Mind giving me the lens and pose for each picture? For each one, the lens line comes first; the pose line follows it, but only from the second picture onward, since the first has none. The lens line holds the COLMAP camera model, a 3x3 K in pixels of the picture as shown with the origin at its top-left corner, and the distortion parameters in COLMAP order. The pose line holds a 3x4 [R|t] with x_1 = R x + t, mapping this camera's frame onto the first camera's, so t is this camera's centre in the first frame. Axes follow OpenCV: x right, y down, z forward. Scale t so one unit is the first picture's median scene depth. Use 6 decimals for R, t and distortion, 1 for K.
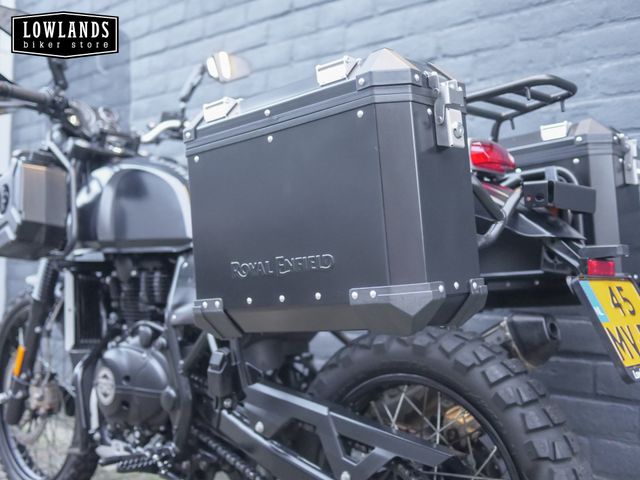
lens RADIAL K [[736.6, 0, 320.3], [0, 736.6, 241.1], [0, 0, 1]] dist [-0.002944, 0.000000]
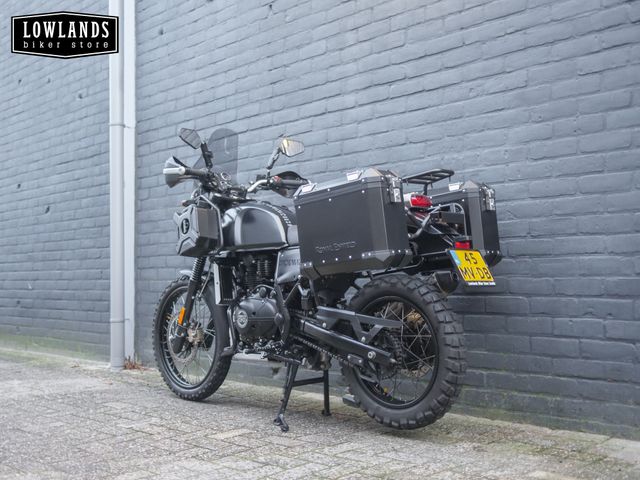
lens RADIAL K [[736.6, 0, 321.3], [0, 736.6, 242.1], [0, 0, 1]] dist [-0.002944, 0.000000]
pose [[0.999173, -0.032231, -0.024776, -0.024341], [0.031665, 0.999236, -0.022890, 0.045882], [0.025495, 0.022086, 0.999431, -1.042492]]
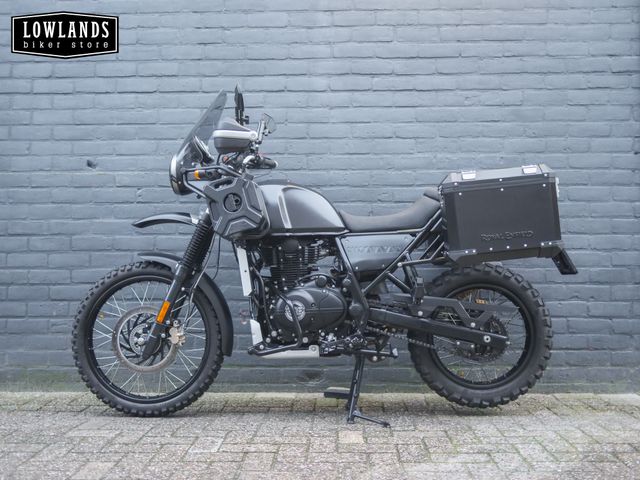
lens RADIAL K [[736.6, 0, 324.5], [0, 736.6, 241.0], [0, 0, 1]] dist [-0.002944, 0.000000]
pose [[0.746318, 0.005720, 0.665565, -1.499759], [0.000906, 0.999953, -0.009610, 0.049771], [-0.665589, 0.007775, 0.746278, -0.382255]]
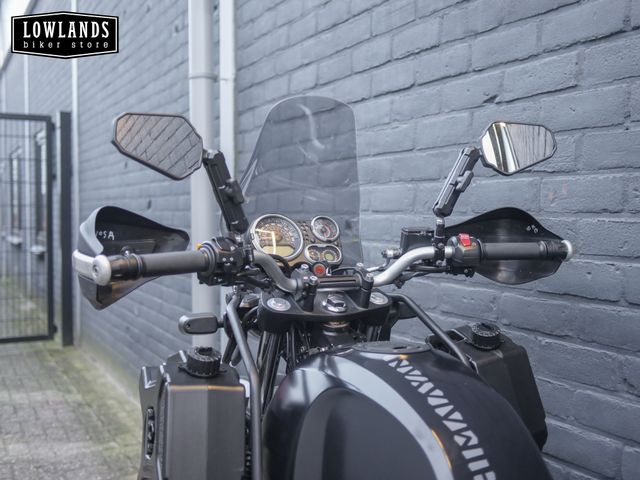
lens RADIAL K [[736.6, 0, 320.2], [0, 736.6, 233.6], [0, 0, 1]] dist [-0.002944, 0.000000]
pose [[0.940831, -0.007741, -0.338787, -0.099960], [0.026392, 0.998376, 0.050480, -0.271597], [0.337846, -0.056434, 0.939508, 0.535904]]
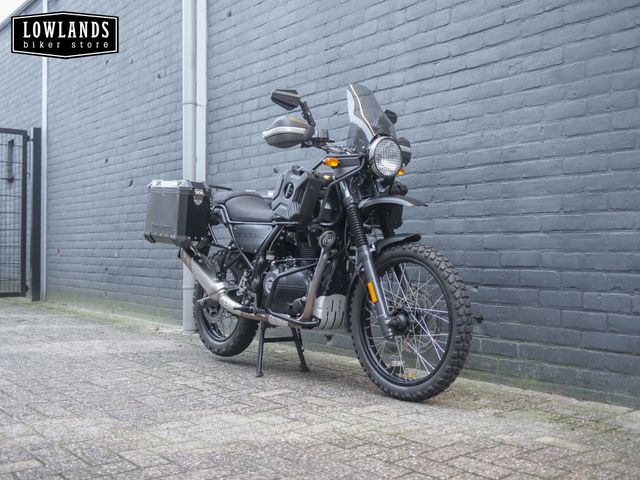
lens RADIAL K [[736.6, 0, 321.0], [0, 736.6, 238.9], [0, 0, 1]] dist [-0.002944, 0.000000]
pose [[0.987631, -0.020304, -0.155478, 0.141782], [0.021706, 0.999738, 0.007325, 0.047596], [0.155288, -0.010609, 0.987812, -1.143986]]
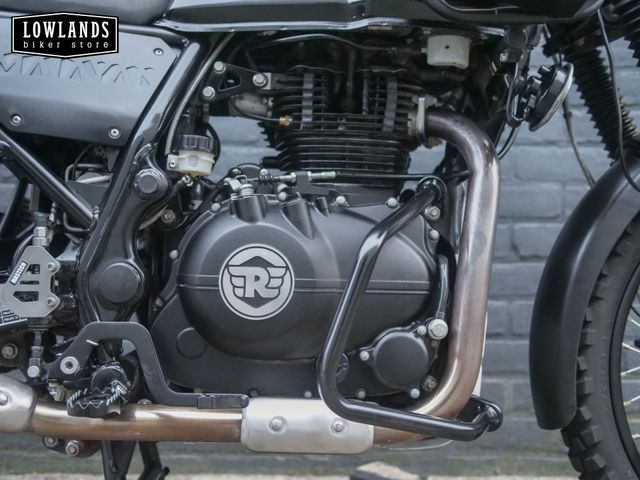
lens RADIAL K [[736.6, 0, 320.3], [0, 736.6, 240.3], [0, 0, 1]] dist [-0.002944, 0.000000]
pose [[0.741813, -0.013137, 0.670479, -0.670110], [-0.005575, 0.999653, 0.025755, 0.159640], [-0.670584, -0.022843, 0.741482, 0.637672]]
